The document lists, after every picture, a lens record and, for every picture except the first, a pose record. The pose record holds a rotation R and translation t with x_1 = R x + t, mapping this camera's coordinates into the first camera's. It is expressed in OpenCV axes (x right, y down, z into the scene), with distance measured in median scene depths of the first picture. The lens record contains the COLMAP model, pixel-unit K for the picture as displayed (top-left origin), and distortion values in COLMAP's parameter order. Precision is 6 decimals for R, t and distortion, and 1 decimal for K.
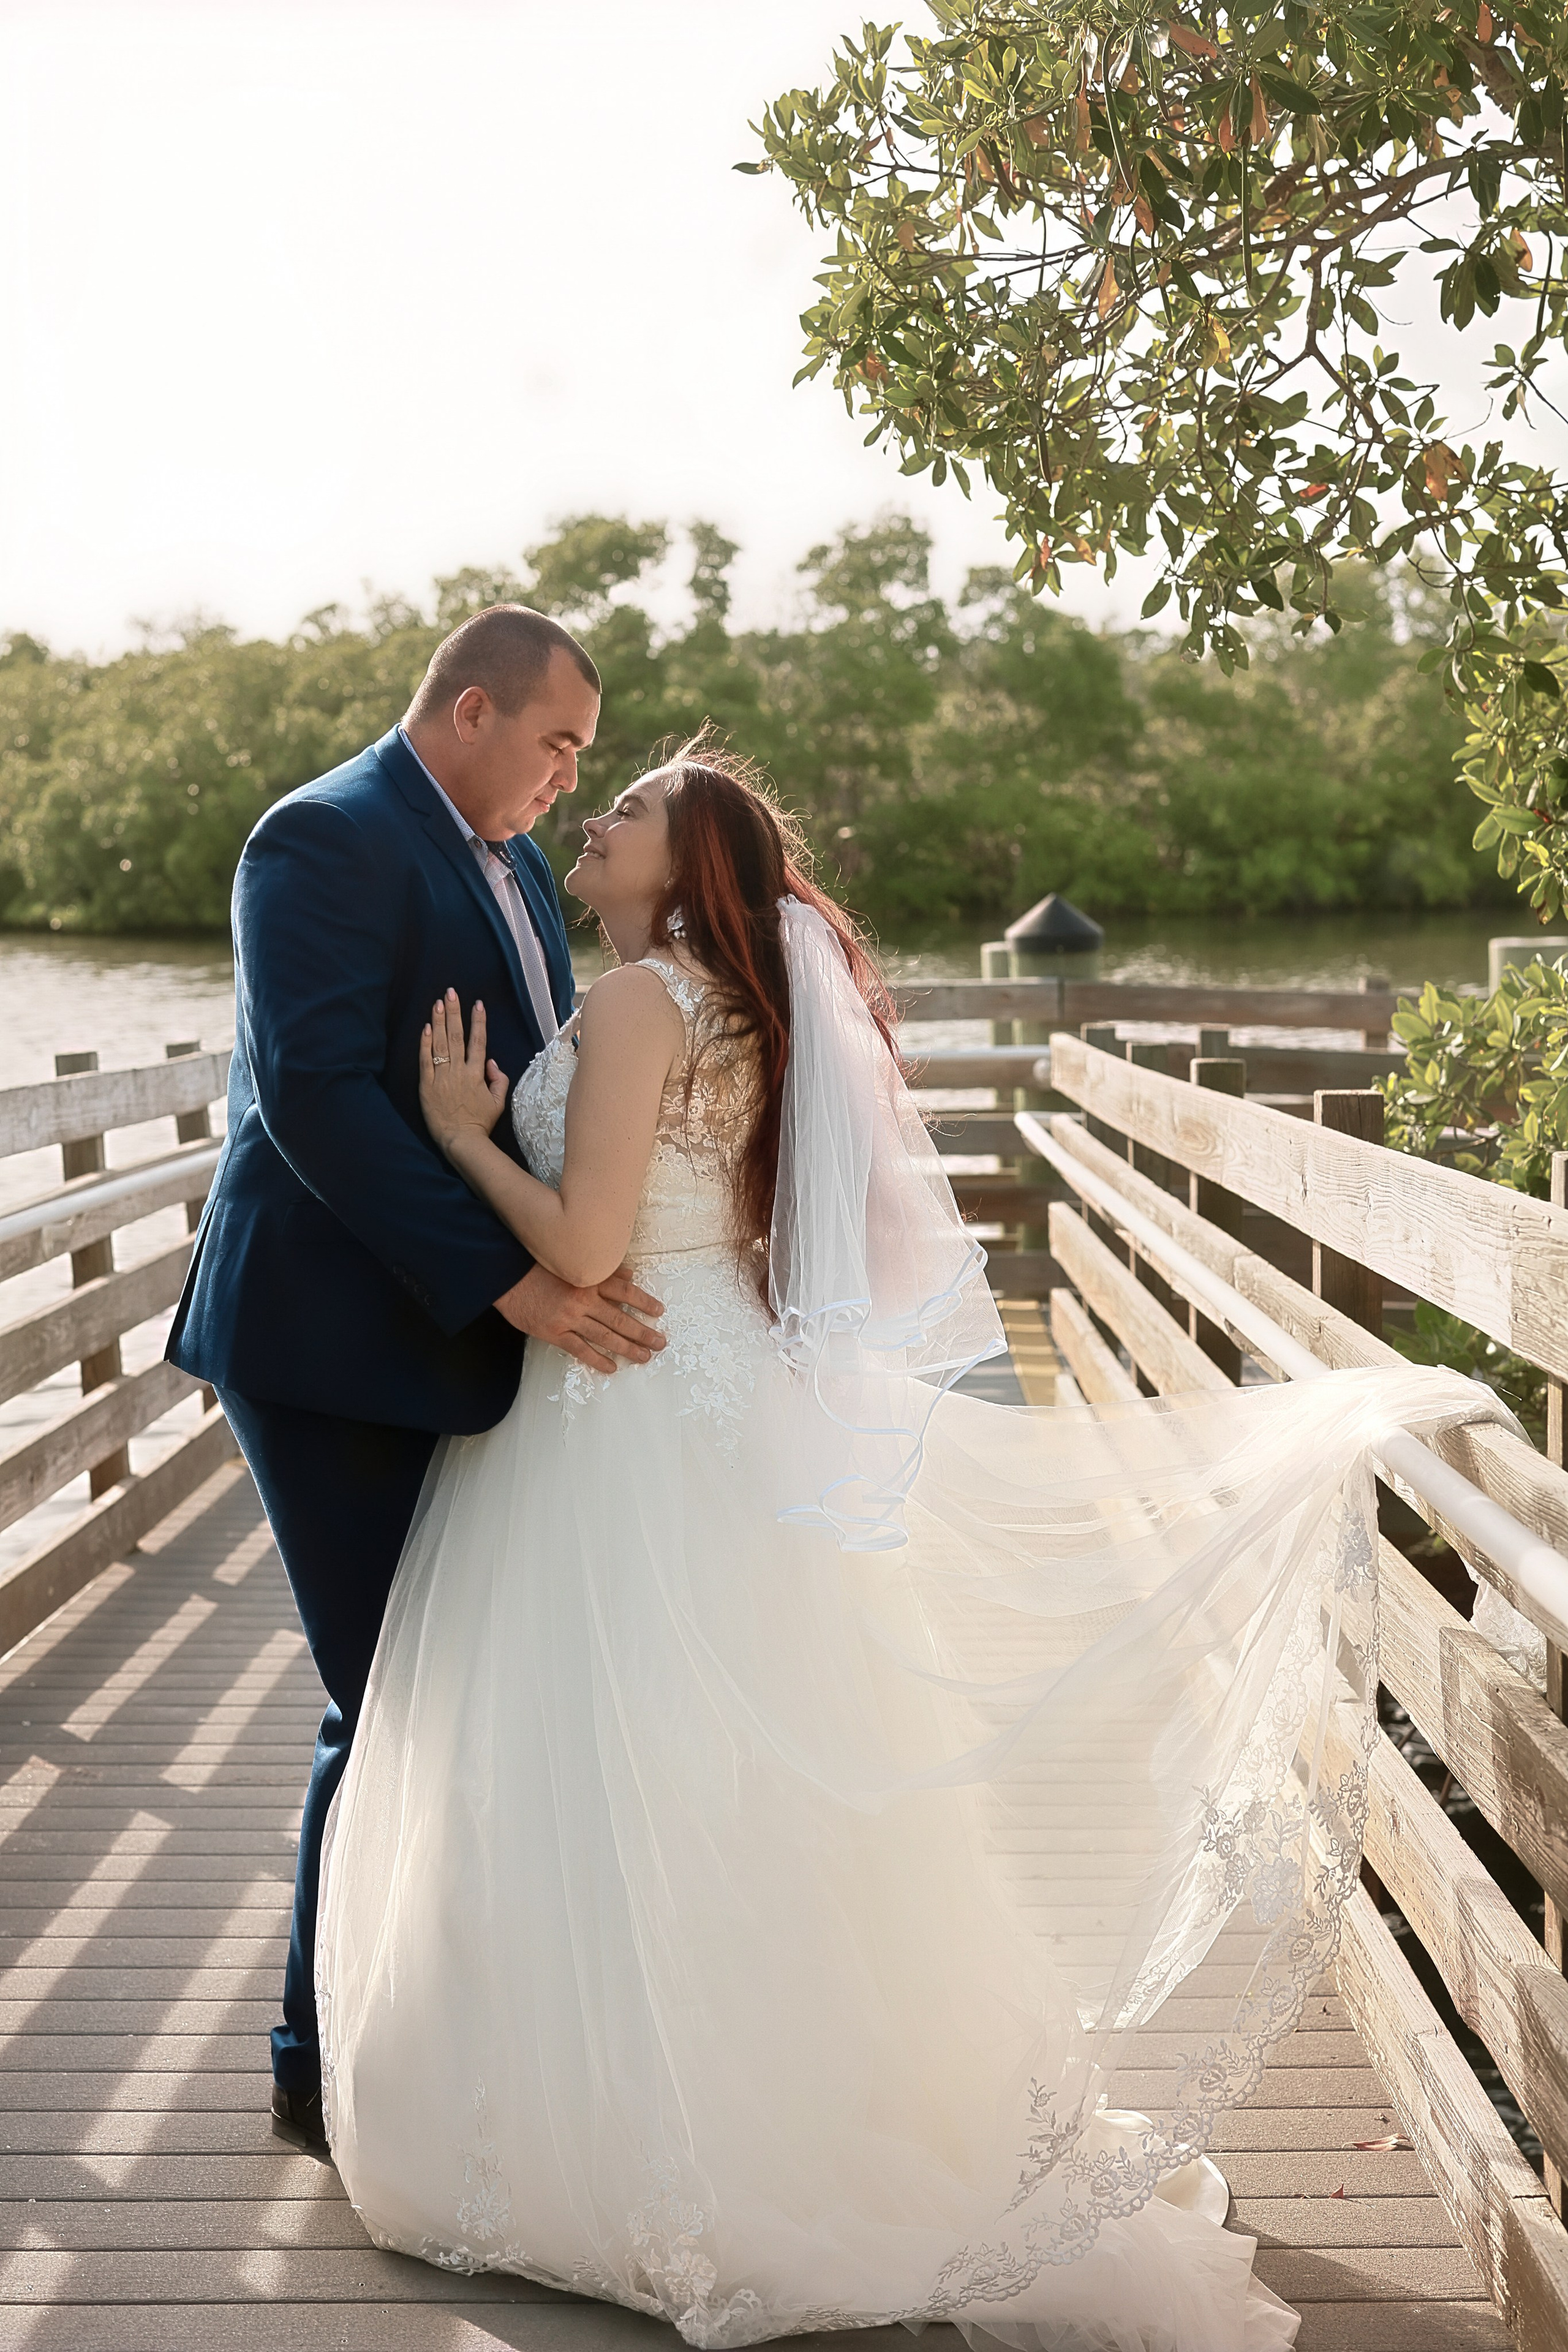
lens RADIAL K [[3508.9, 0, 804.8], [0, 3508.9, 1188.3], [0, 0, 1]] dist [0.029886, 0.000000]
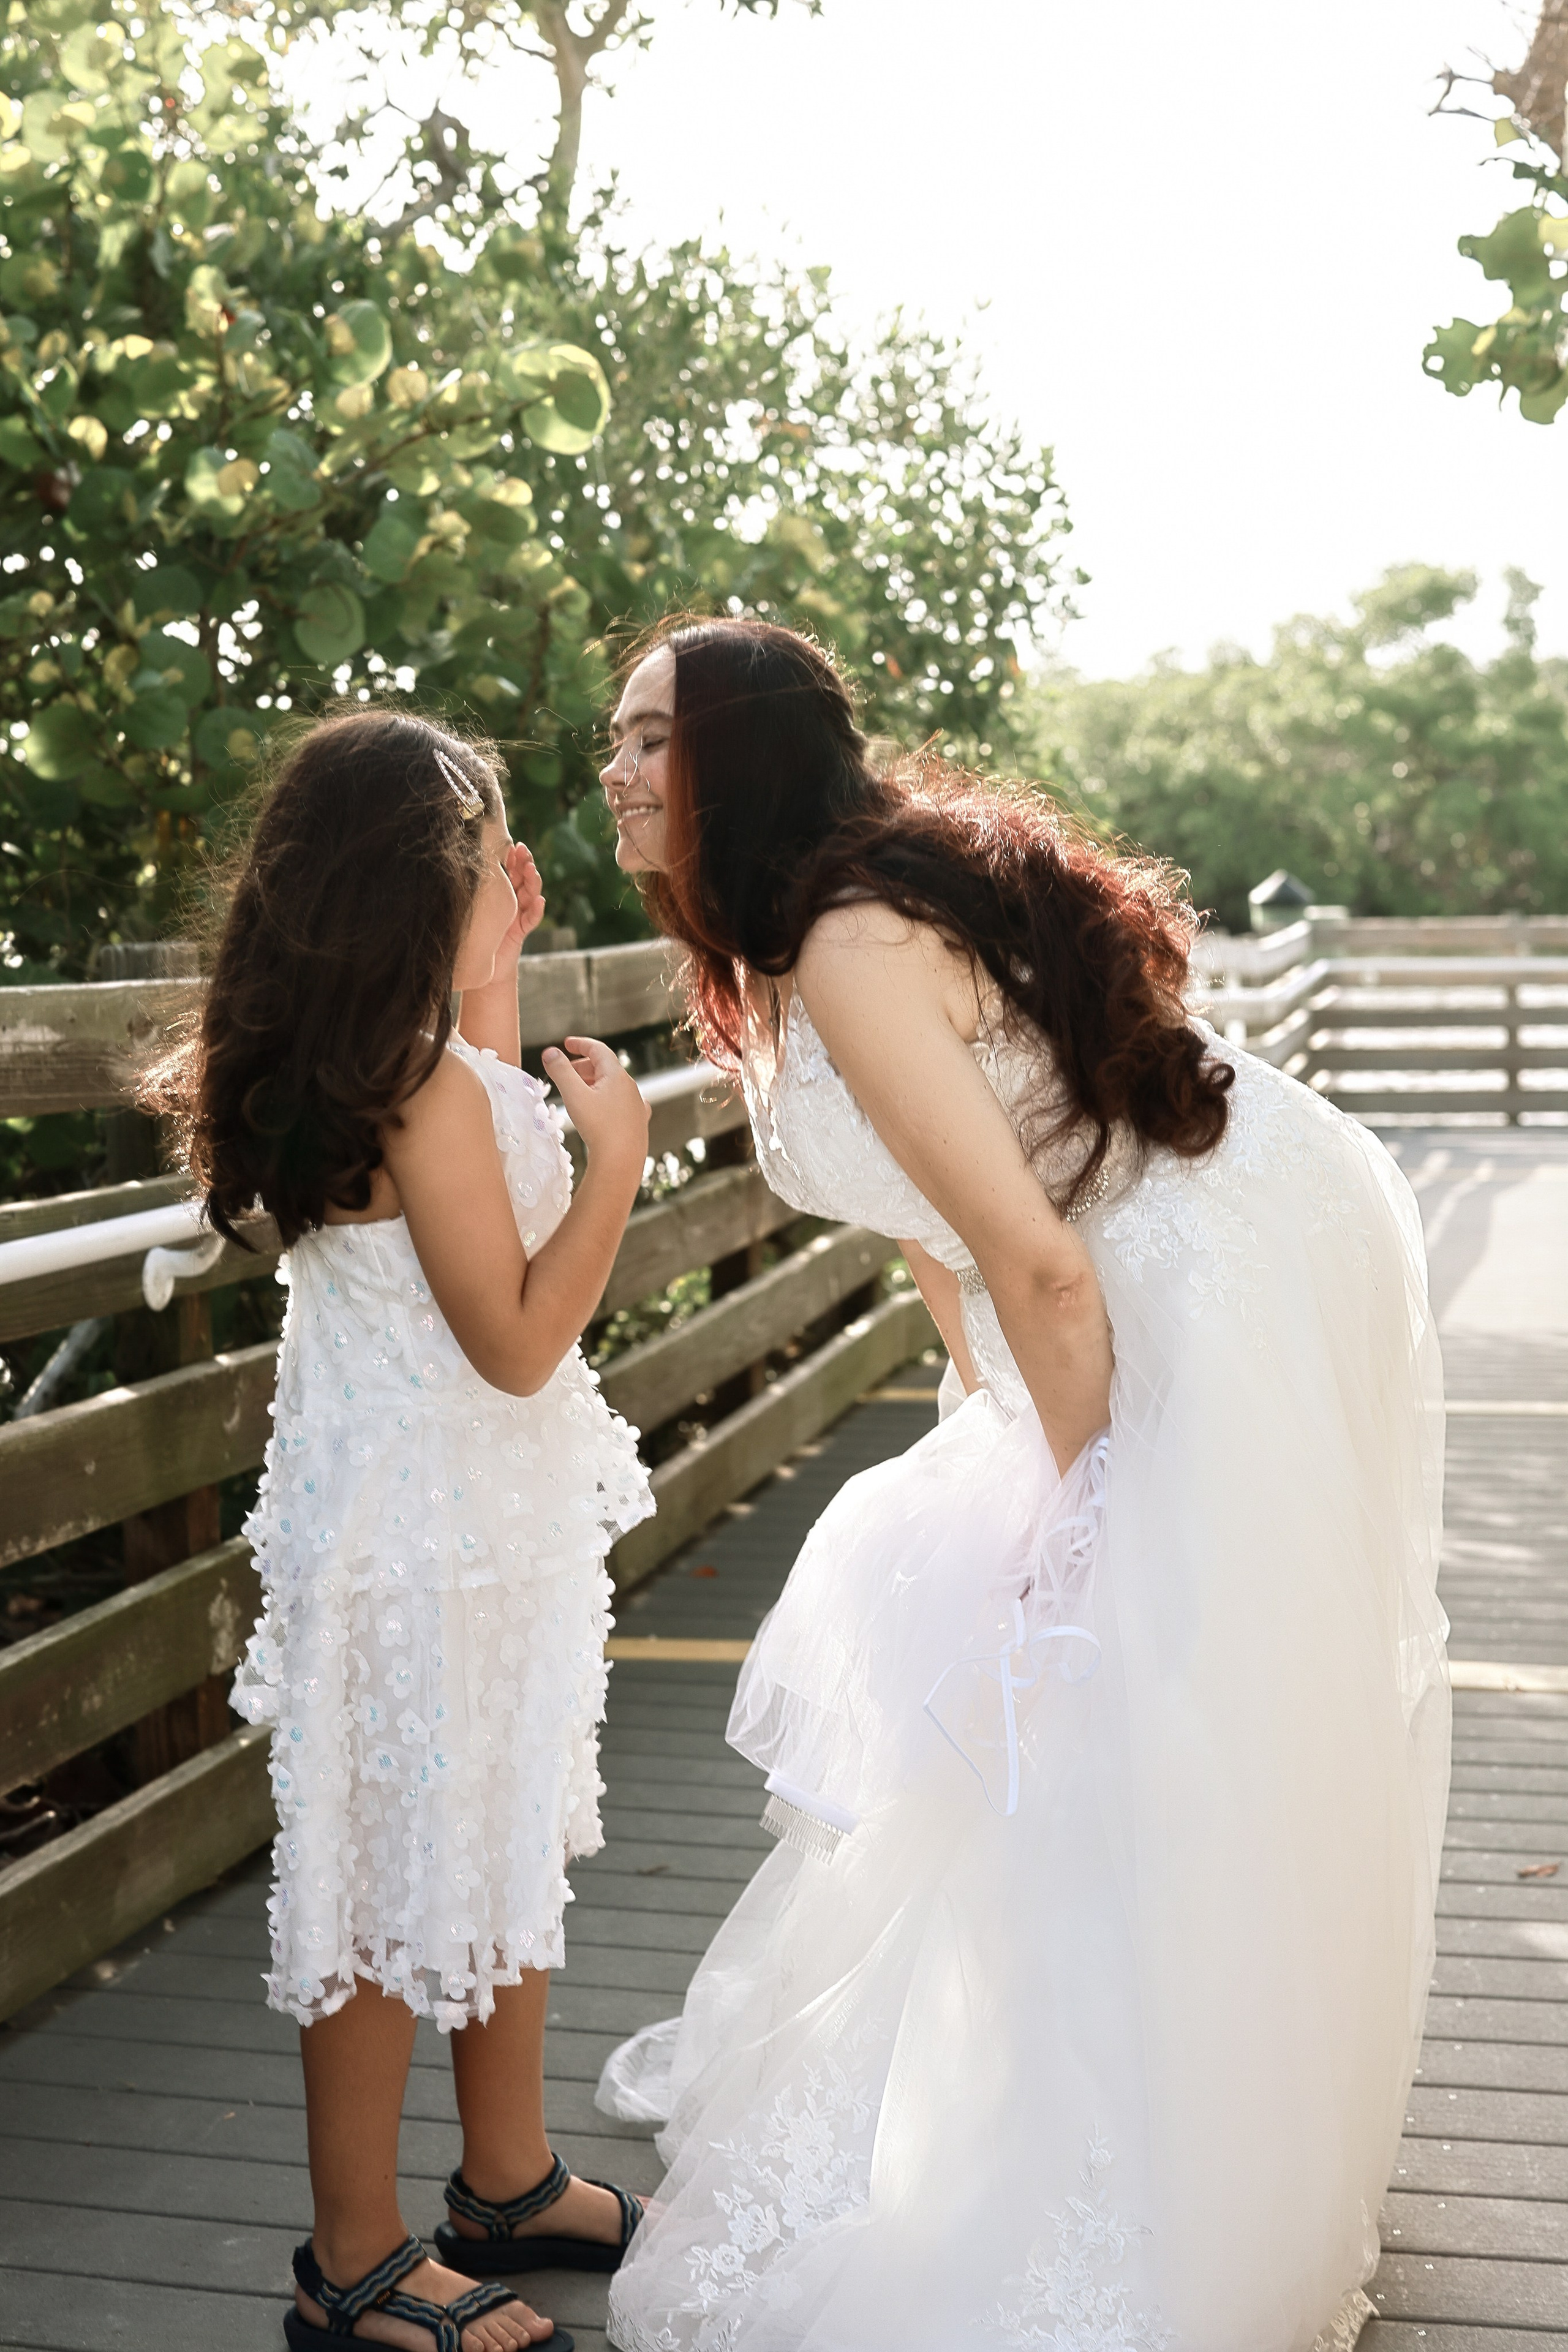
lens RADIAL K [[3508.9, 0, 790.4], [0, 3508.9, 1166.1], [0, 0, 1]] dist [0.029886, 0.000000]
pose [[0.974362, 0.015246, -0.224468, 0.000296], [-0.018396, 0.999759, -0.011949, 0.018781], [0.224232, 0.015772, 0.974408, -0.143617]]
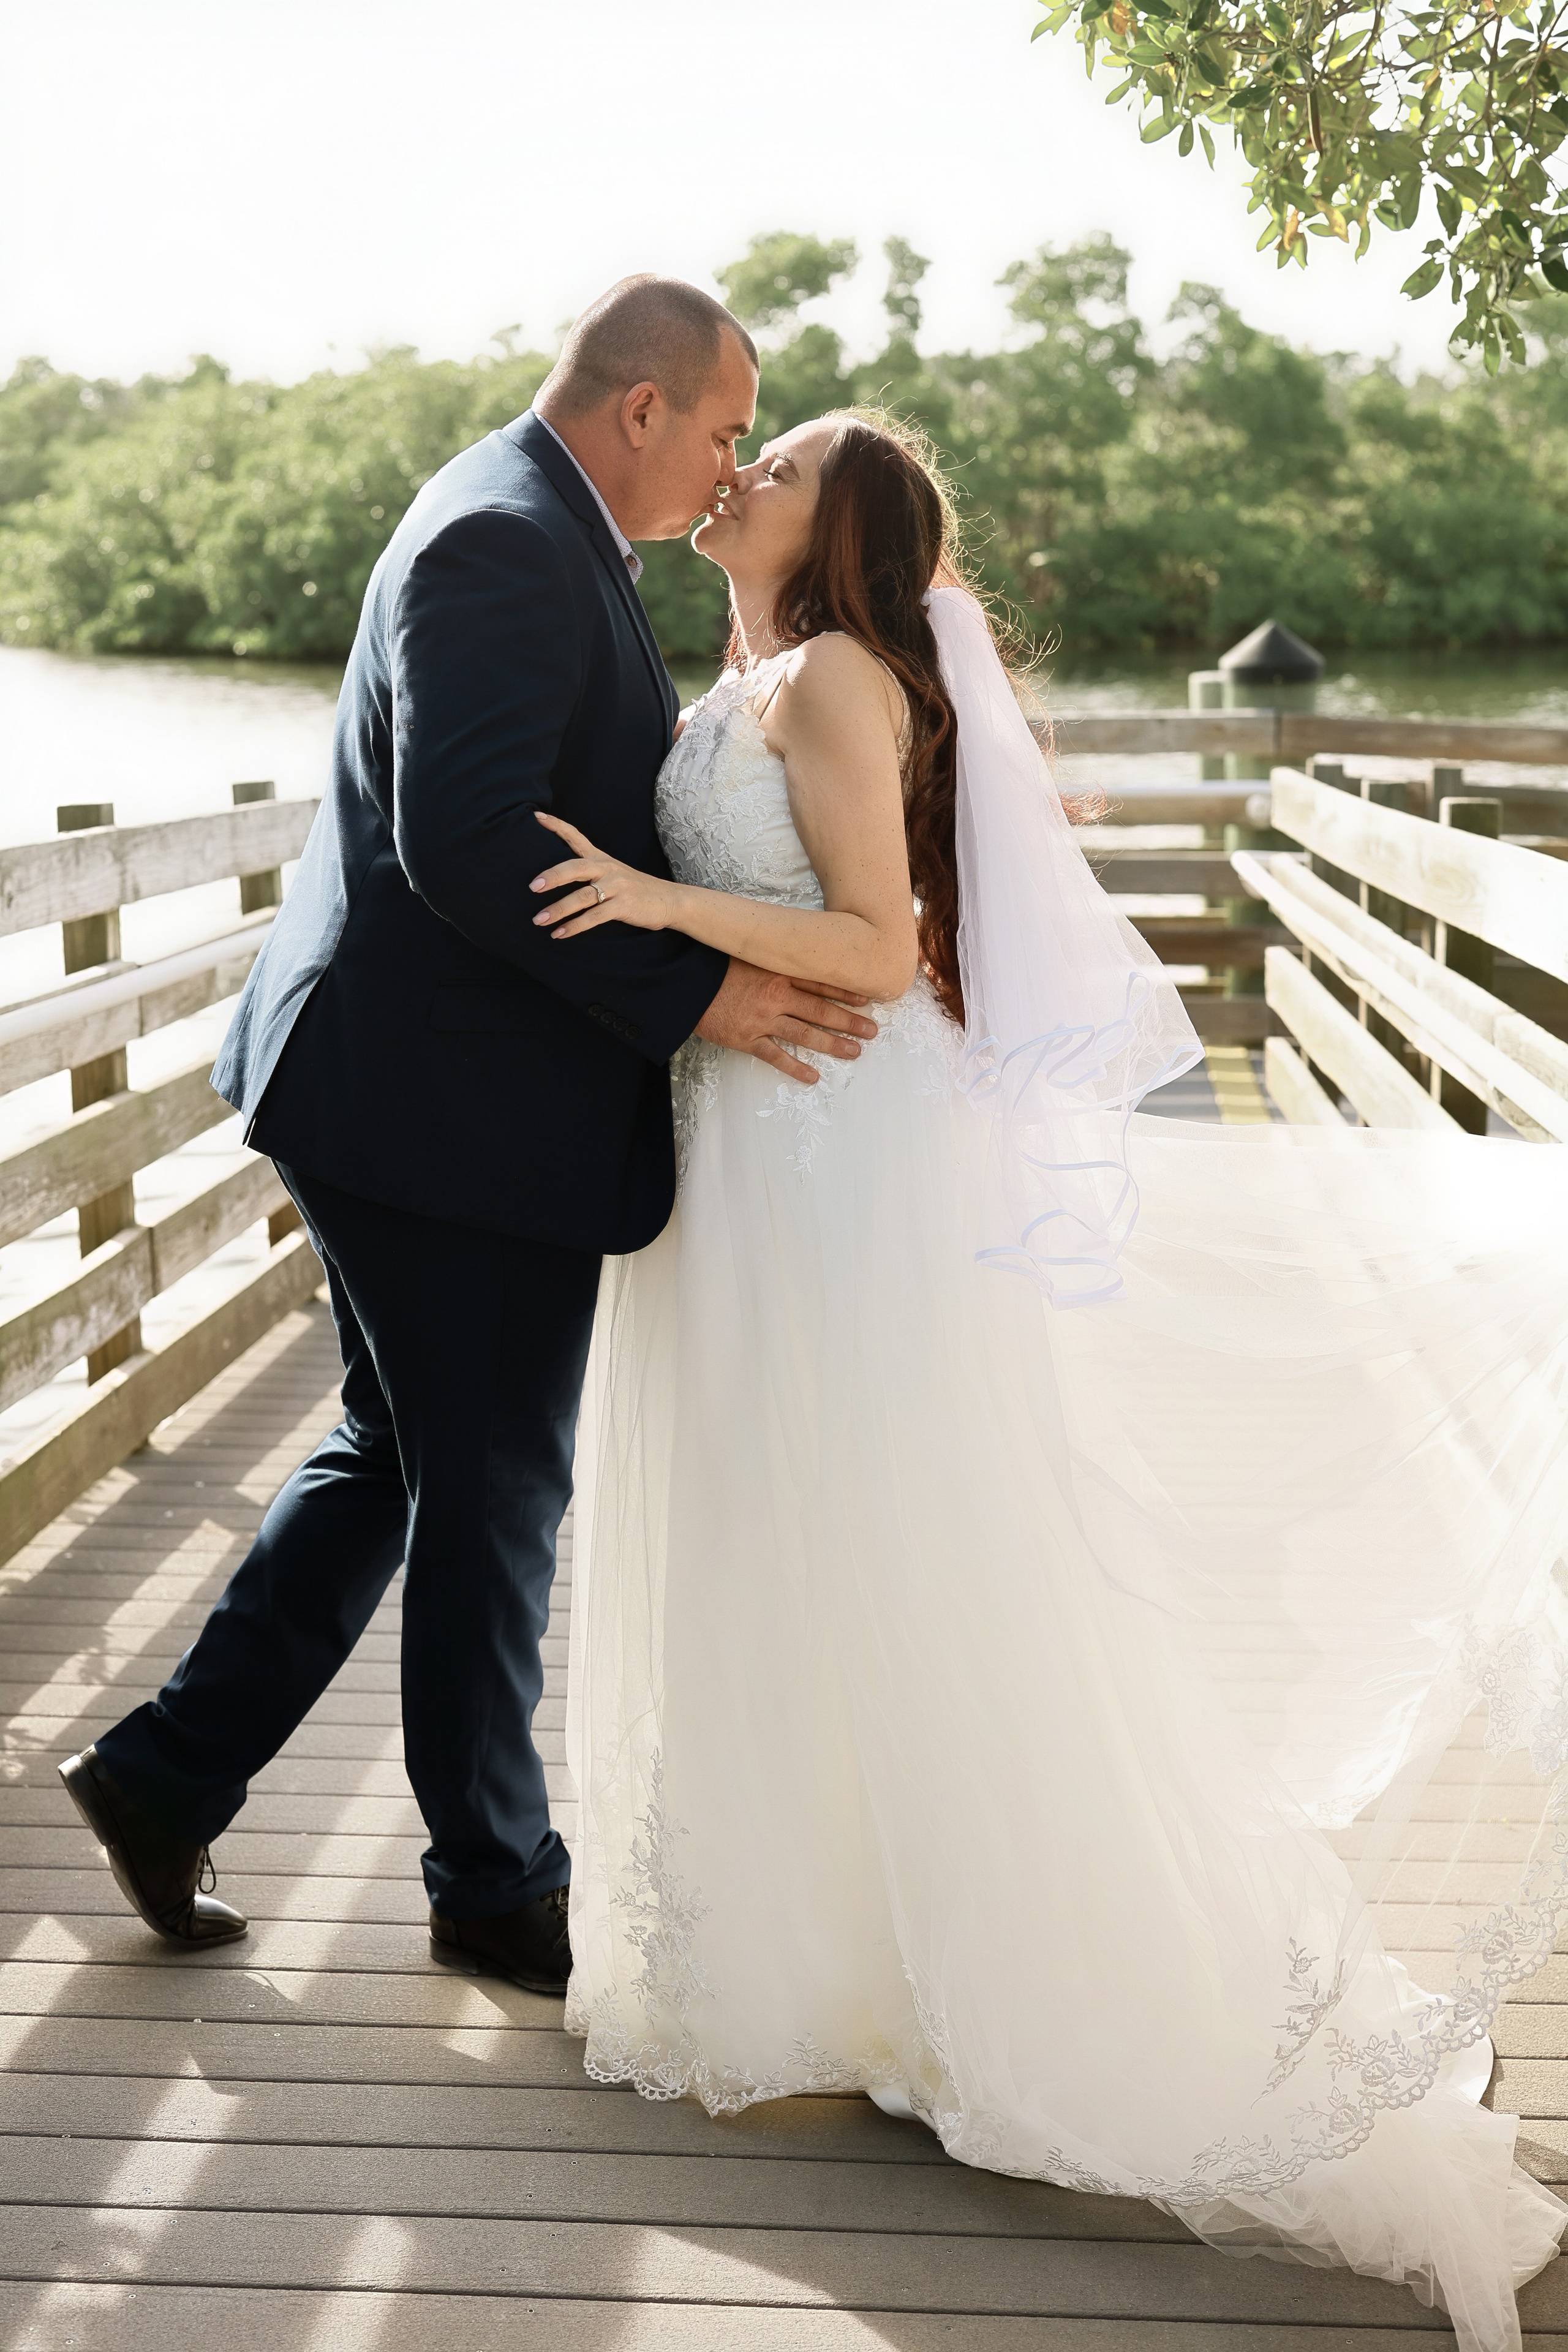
lens RADIAL K [[3508.9, 0, 778.2], [0, 3508.9, 1184.9], [0, 0, 1]] dist [0.029886, 0.000000]
pose [[0.998197, 0.015089, -0.058096, -0.001359], [-0.010695, 0.997110, 0.075217, -0.000449], [0.059063, -0.074460, 0.995473, 0.008793]]
